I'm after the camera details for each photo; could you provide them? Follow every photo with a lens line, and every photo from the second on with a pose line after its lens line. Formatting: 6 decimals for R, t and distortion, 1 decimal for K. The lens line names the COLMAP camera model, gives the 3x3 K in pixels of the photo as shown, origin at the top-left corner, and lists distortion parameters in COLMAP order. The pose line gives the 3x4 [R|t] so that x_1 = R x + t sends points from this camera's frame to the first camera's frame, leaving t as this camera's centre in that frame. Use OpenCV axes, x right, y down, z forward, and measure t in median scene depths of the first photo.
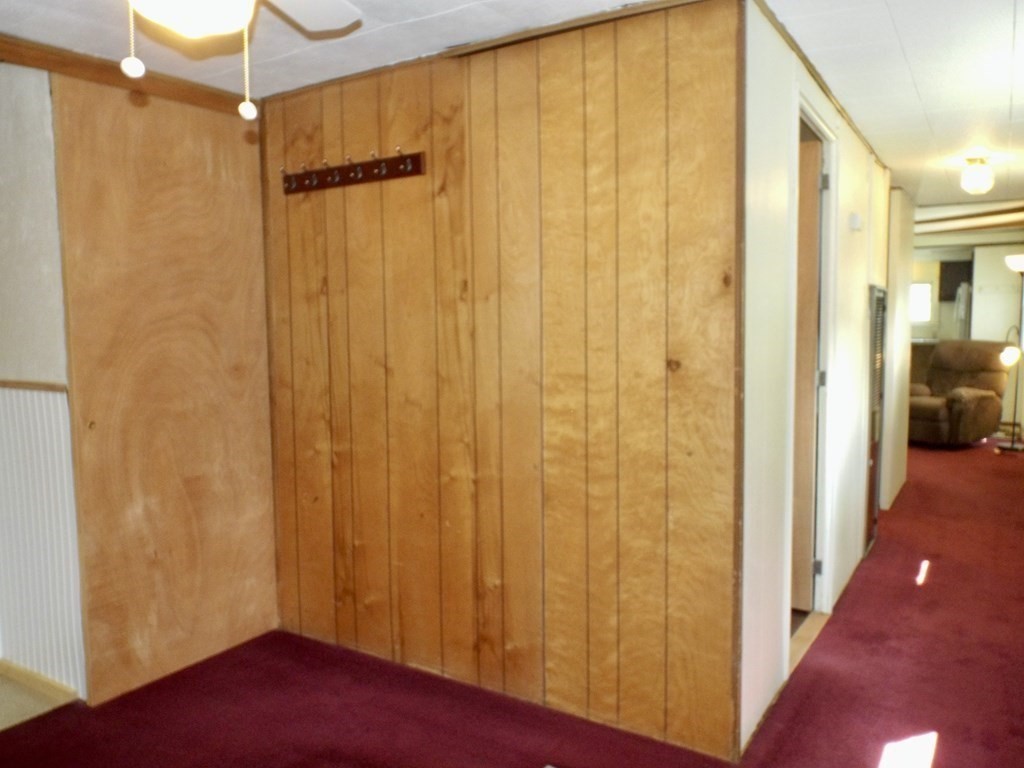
lens RADIAL K [[770.9, 0, 513.7], [0, 770.9, 391.3], [0, 0, 1]] dist [-0.015879, 0.004498]
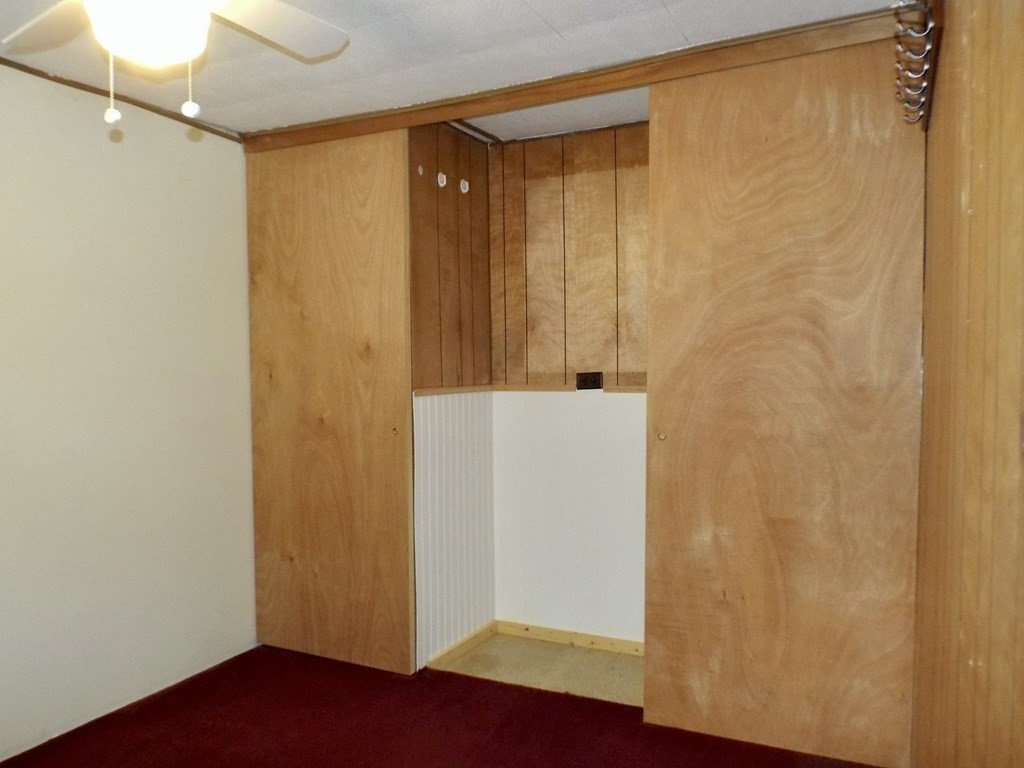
lens RADIAL K [[770.9, 0, 513.7], [0, 770.9, 391.3], [0, 0, 1]] dist [-0.015879, 0.004498]
pose [[0.776565, 0.049324, -0.628104, -0.132418], [-0.059429, 0.998220, 0.004913, -0.009305], [0.627228, 0.033512, 0.778114, 0.188311]]
